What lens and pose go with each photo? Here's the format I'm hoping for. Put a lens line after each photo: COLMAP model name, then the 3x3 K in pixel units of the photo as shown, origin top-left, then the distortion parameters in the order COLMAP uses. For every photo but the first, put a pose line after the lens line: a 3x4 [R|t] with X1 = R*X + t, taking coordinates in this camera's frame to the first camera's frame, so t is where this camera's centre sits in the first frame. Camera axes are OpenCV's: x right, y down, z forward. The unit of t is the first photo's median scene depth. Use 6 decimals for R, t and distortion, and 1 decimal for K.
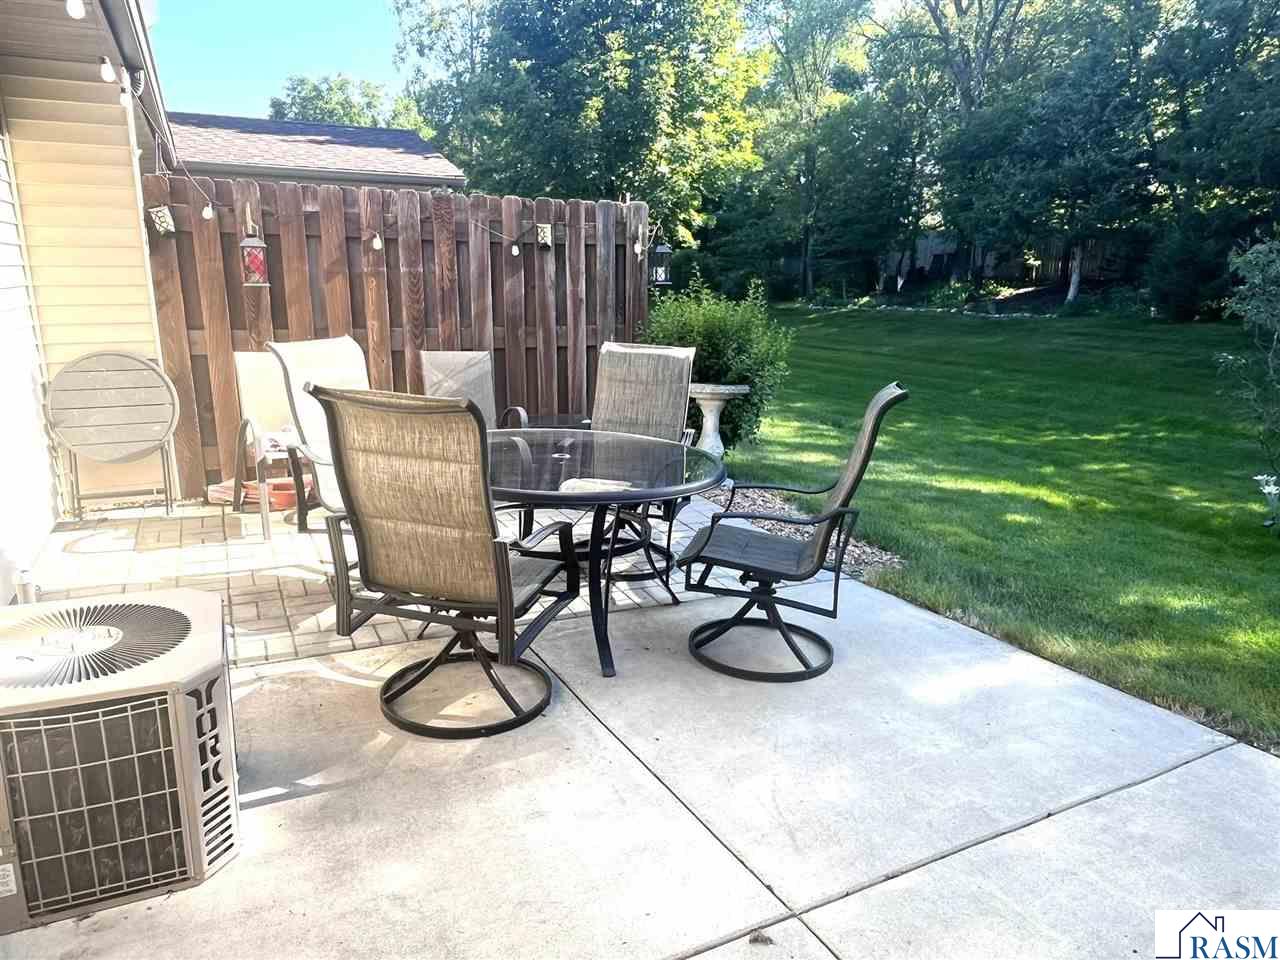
lens RADIAL K [[825.2, 0, 635.7], [0, 825.2, 476.8], [0, 0, 1]] dist [0.002134, -0.003352]
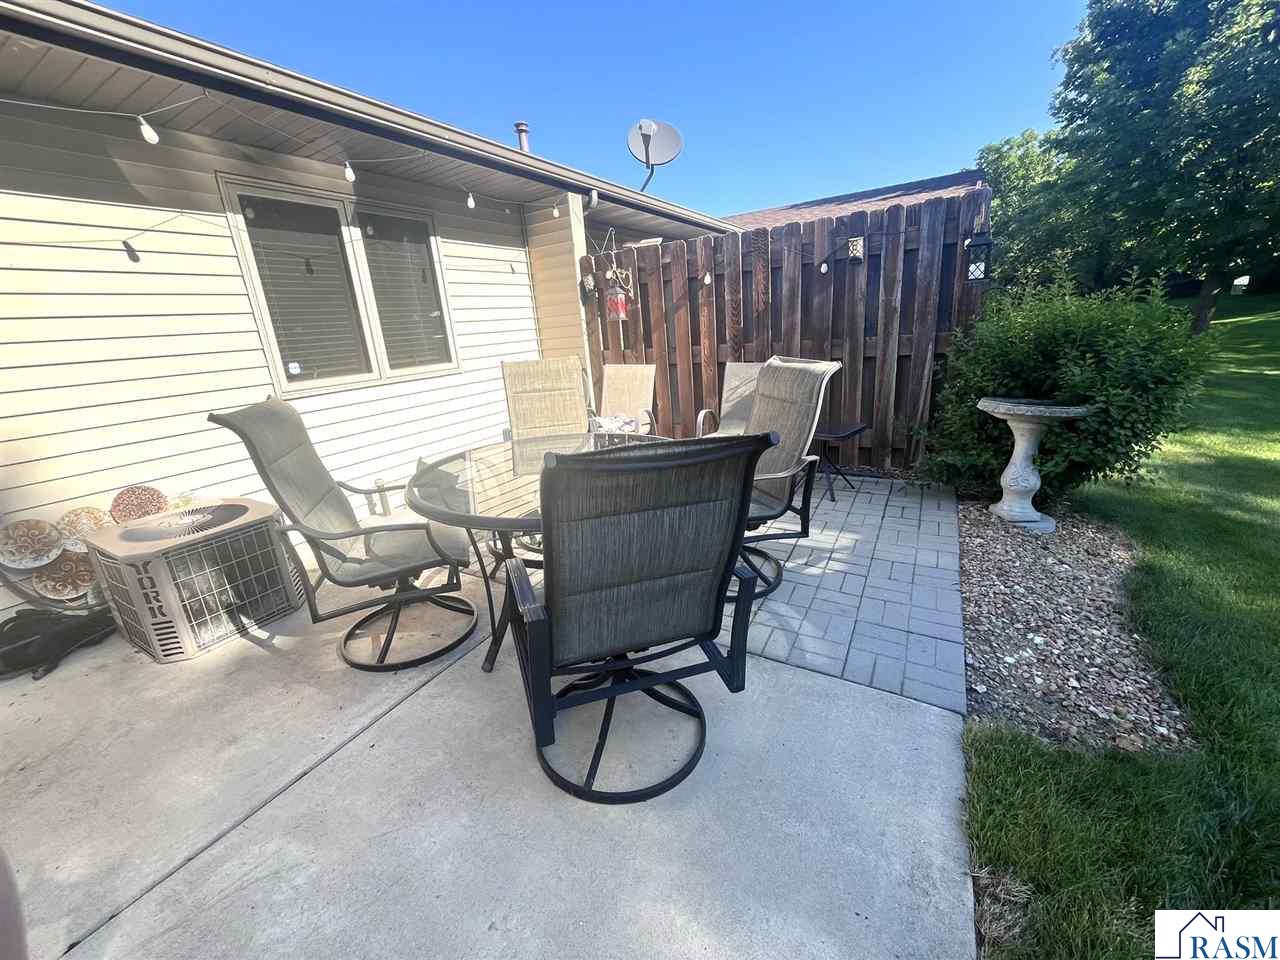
lens RADIAL K [[513.4, 0, 640.0], [0, 513.4, 480.0], [0, 0, 1]] dist [-0.001991, -0.000603]
pose [[0.554032, 0.185862, -0.811483, 0.151853], [-0.112949, 0.982528, 0.147924, -0.034280], [0.824798, 0.009702, 0.565345, 0.198831]]
